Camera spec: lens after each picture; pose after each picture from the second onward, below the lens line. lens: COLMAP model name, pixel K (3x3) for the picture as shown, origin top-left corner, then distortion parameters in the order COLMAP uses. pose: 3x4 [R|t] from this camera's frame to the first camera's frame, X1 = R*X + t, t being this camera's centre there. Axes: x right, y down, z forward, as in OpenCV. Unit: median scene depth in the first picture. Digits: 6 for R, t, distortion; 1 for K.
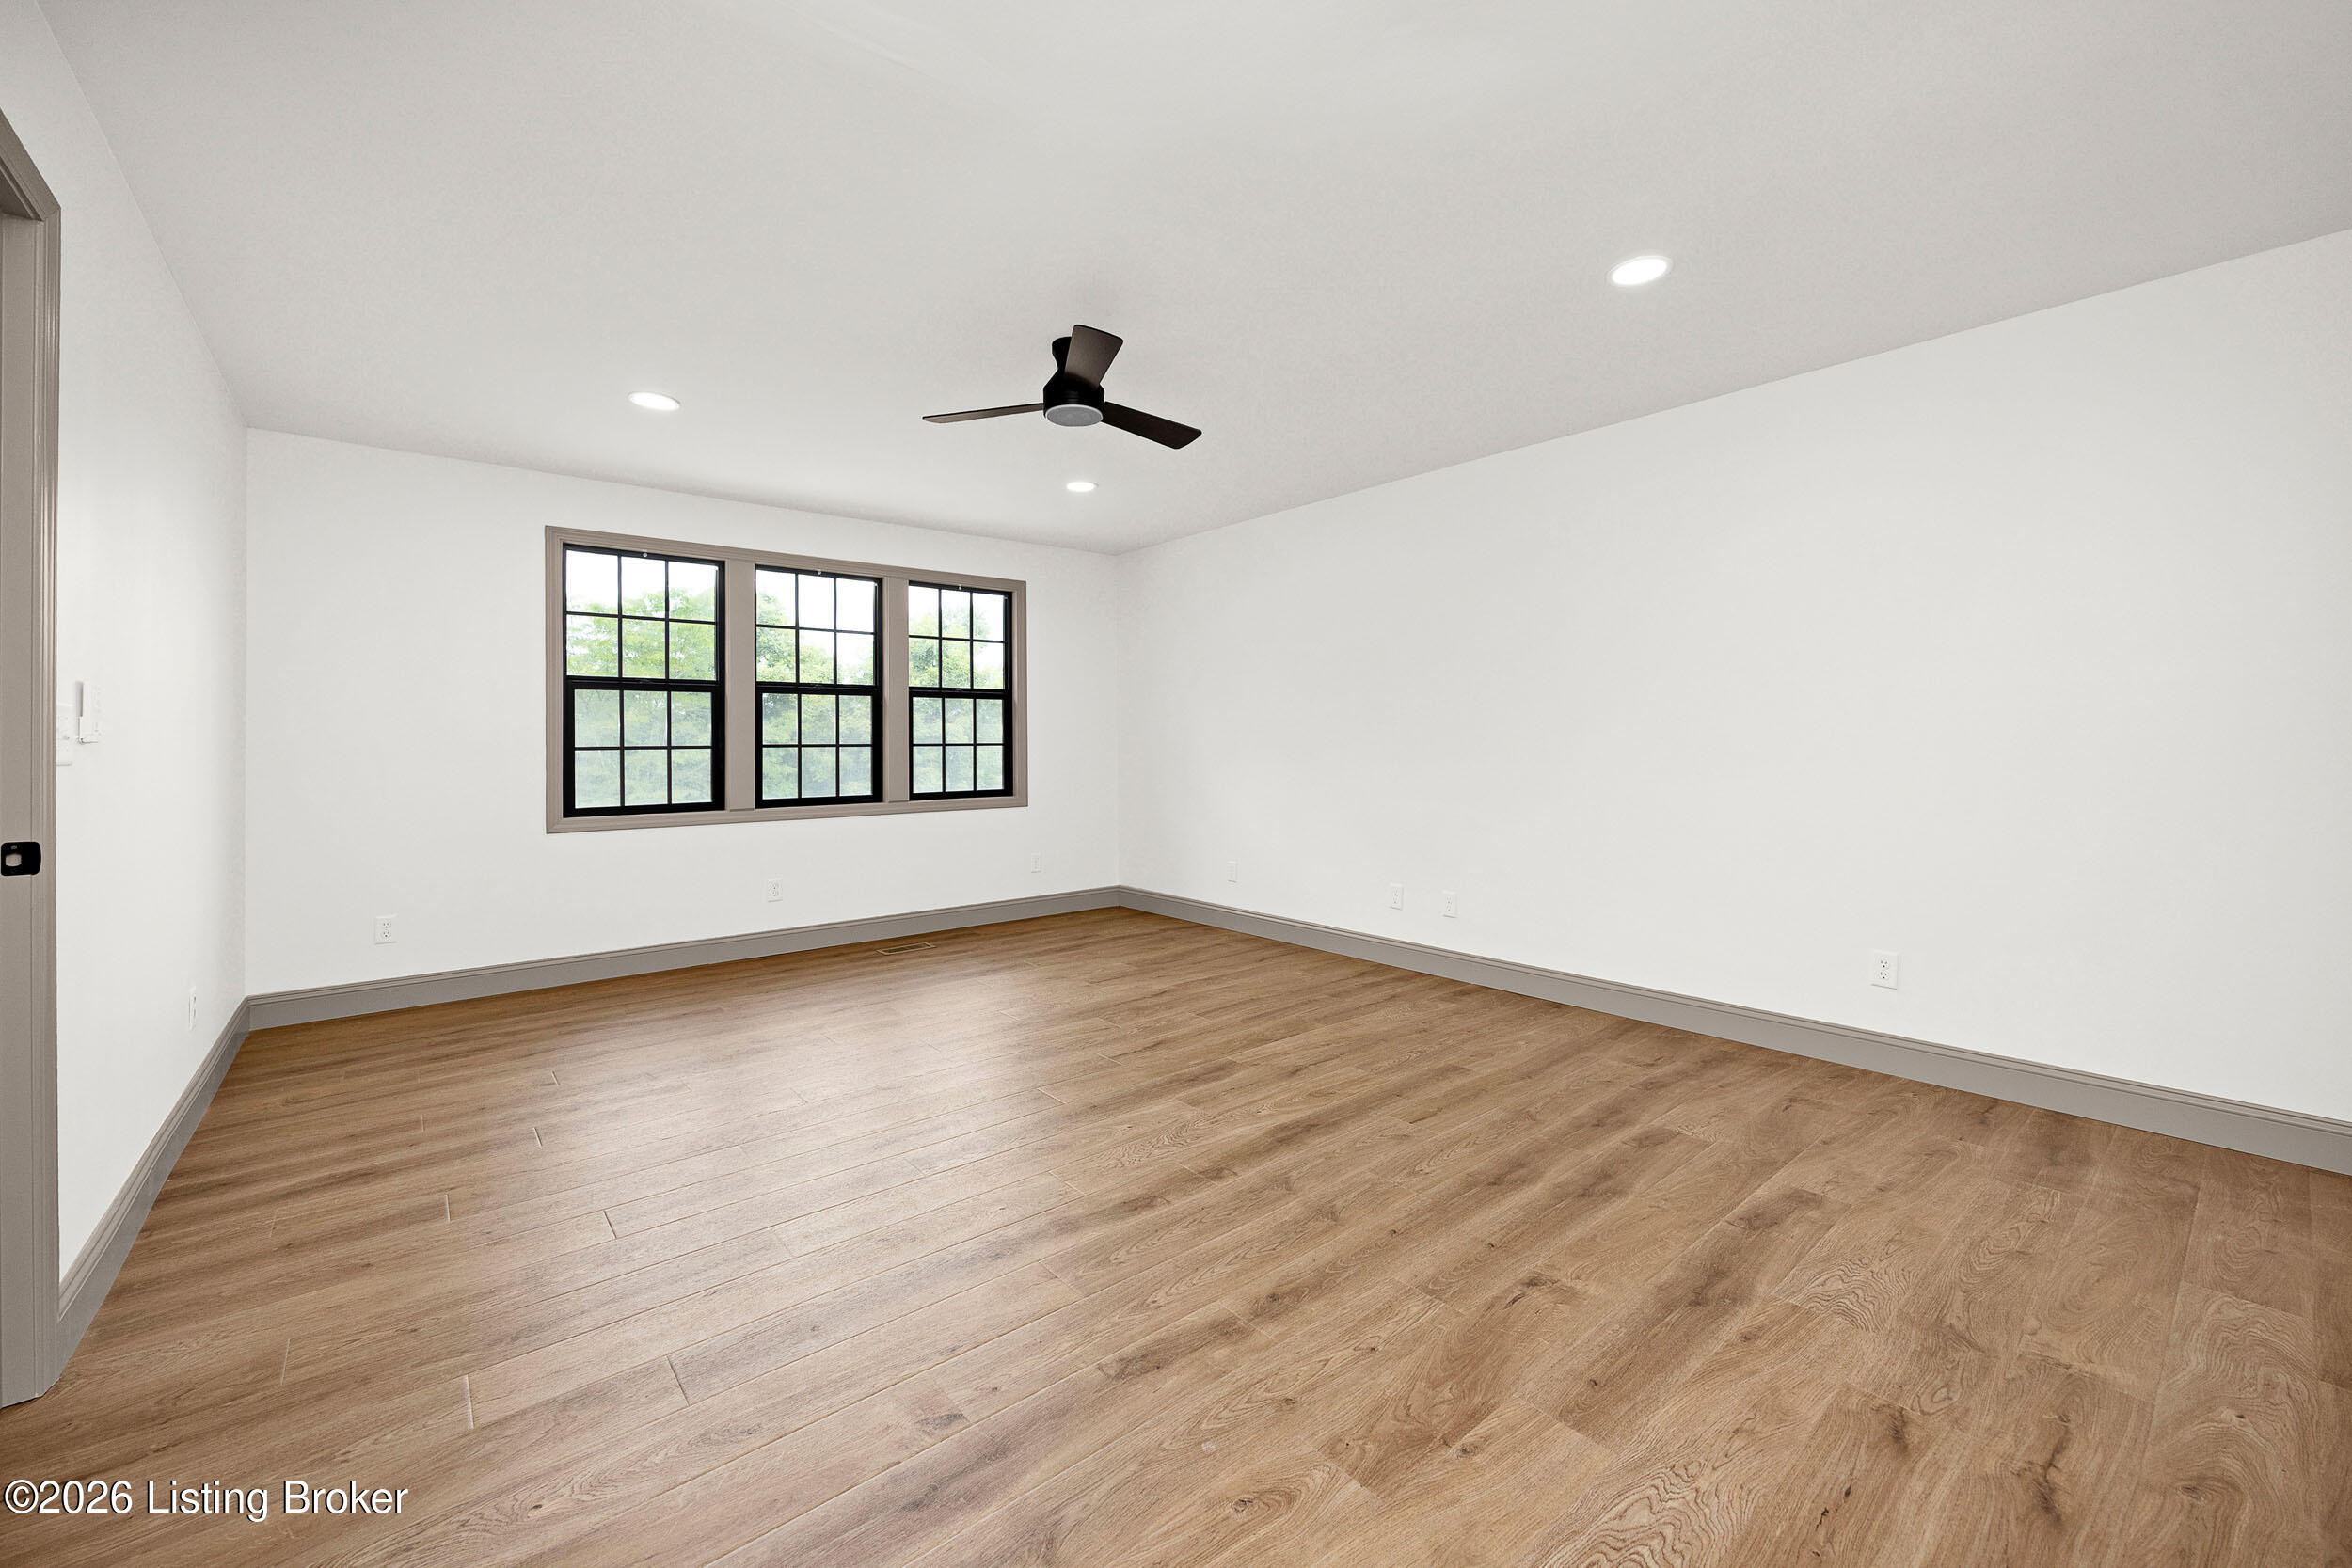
lens RADIAL K [[921.5, 0, 1176.4], [0, 921.5, 775.0], [0, 0, 1]] dist [-0.003613, -0.000688]
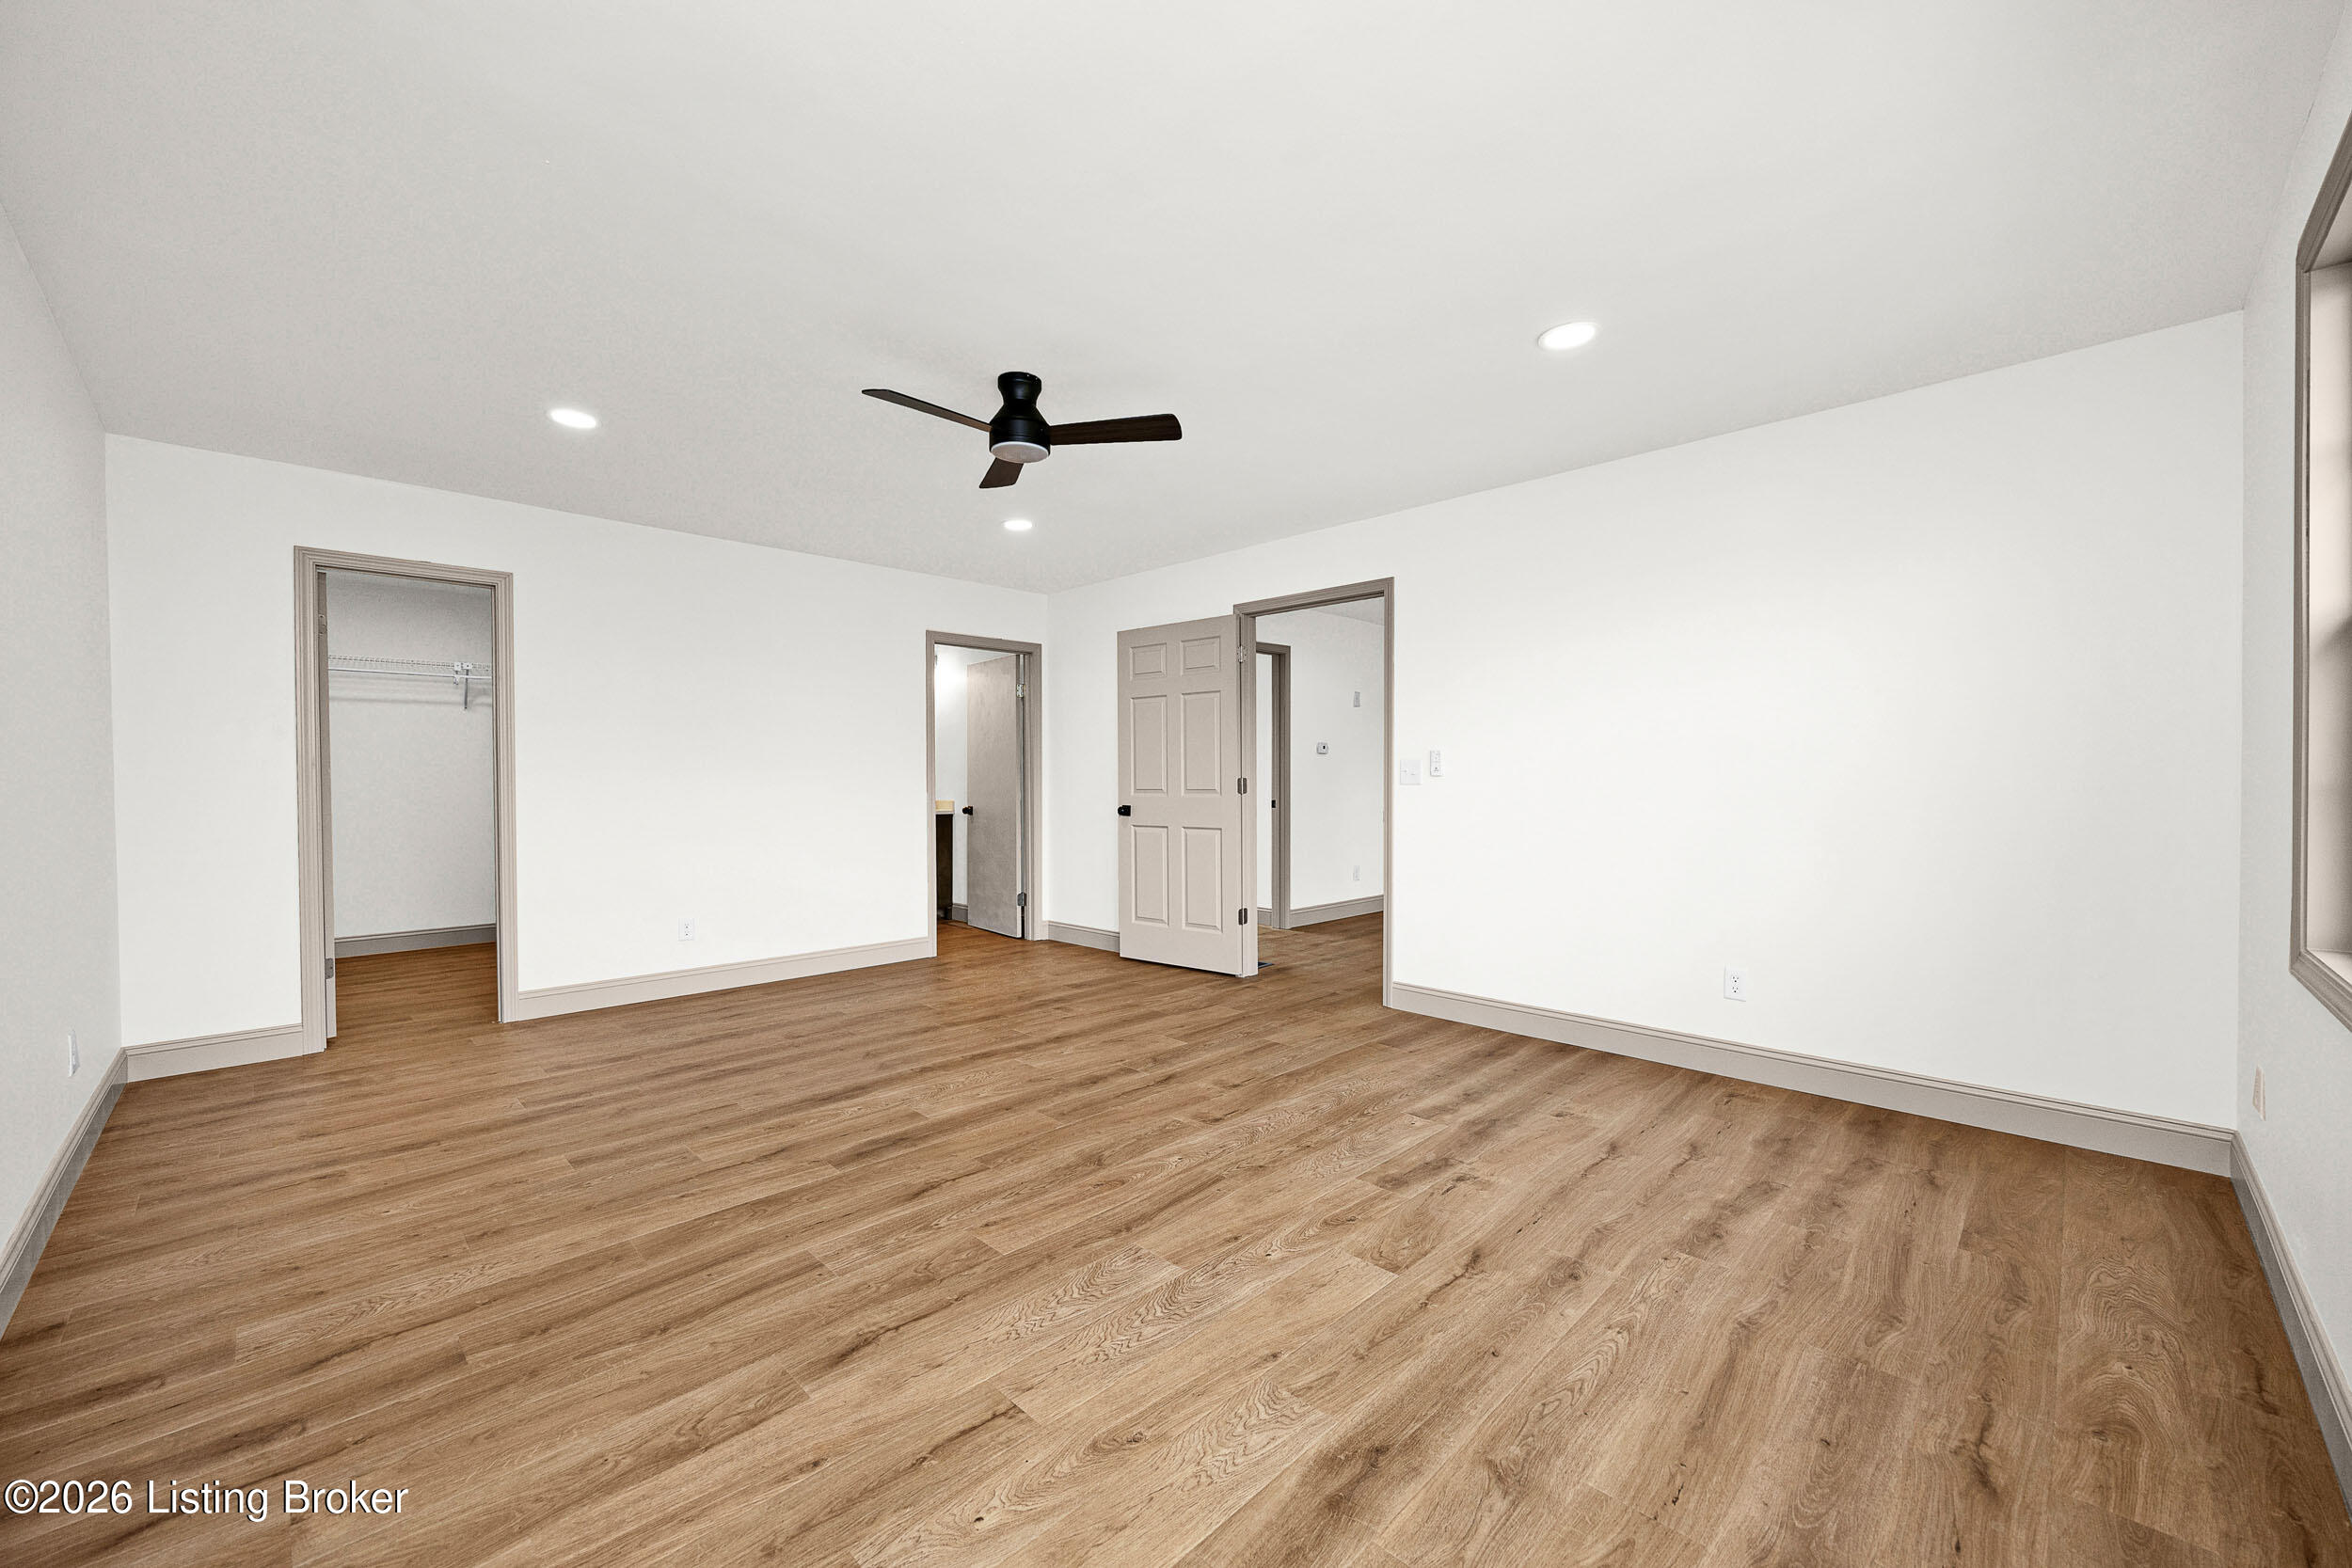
lens RADIAL K [[921.5, 0, 1176.4], [0, 921.5, 775.0], [0, 0, 1]] dist [-0.003613, -0.000688]
pose [[-0.996071, 0.009618, -0.088032, -0.206766], [0.006941, 0.999505, 0.030671, -0.076106], [0.088284, 0.029940, -0.995645, 2.208637]]
